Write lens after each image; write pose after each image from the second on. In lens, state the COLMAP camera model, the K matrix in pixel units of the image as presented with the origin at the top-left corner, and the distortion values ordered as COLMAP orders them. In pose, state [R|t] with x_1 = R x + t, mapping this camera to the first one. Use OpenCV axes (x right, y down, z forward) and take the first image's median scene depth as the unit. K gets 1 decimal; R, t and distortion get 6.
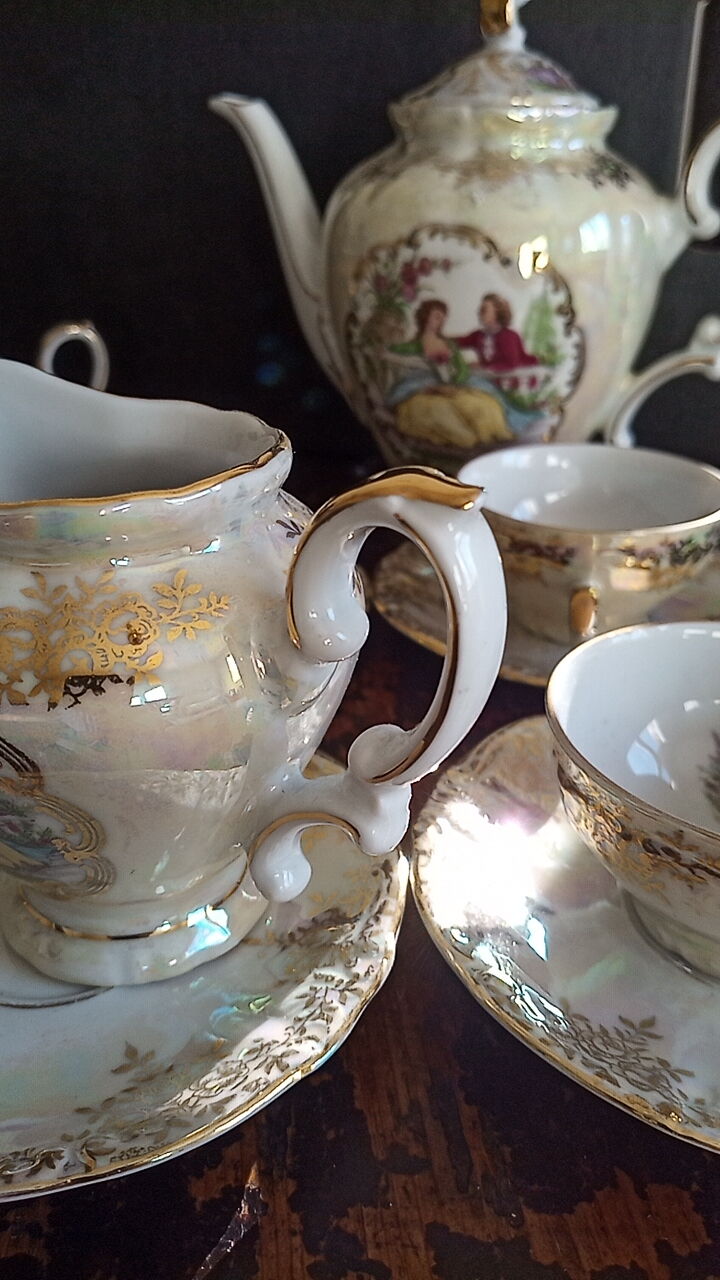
lens RADIAL K [[1022.3, 0, 386.1], [0, 1022.3, 604.8], [0, 0, 1]] dist [-0.003122, -0.043711]
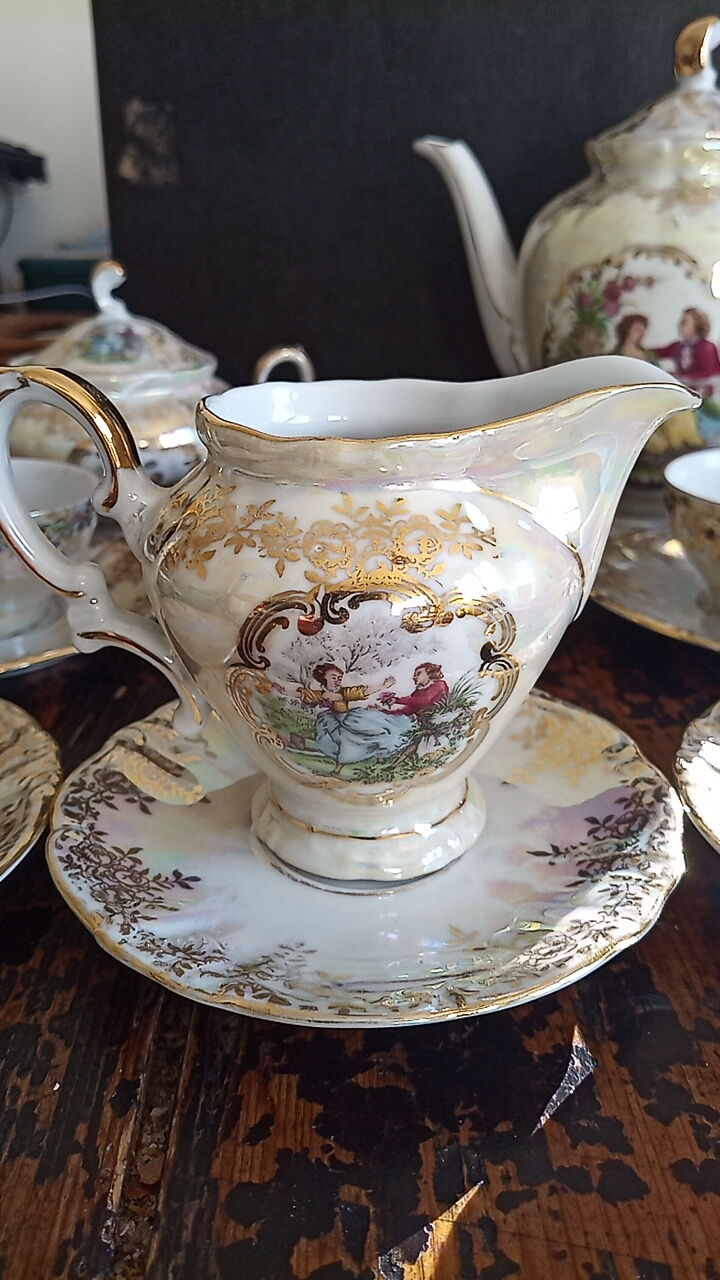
lens RADIAL K [[1022.3, 0, 386.1], [0, 1022.3, 604.8], [0, 0, 1]] dist [-0.003122, -0.043711]
pose [[0.996821, 0.012487, -0.078690, -0.243746], [-0.016754, 0.998411, -0.053810, 0.137675], [0.077893, 0.054958, 0.995446, -0.158728]]
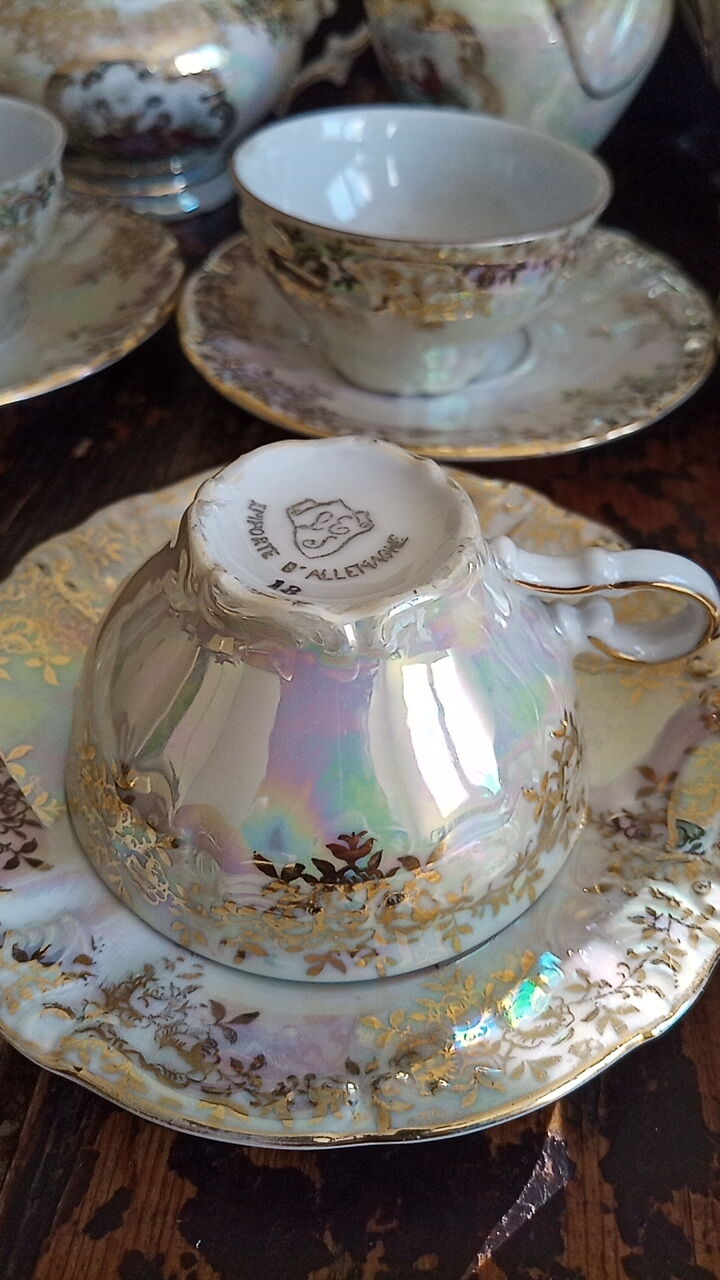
lens RADIAL K [[1022.3, 0, 386.1], [0, 1022.3, 604.8], [0, 0, 1]] dist [-0.003122, -0.043711]
pose [[0.974570, 0.154612, -0.162198, -0.185790], [-0.093183, 0.937904, 0.334144, -0.094445], [0.203789, -0.310533, 0.928461, 0.307905]]
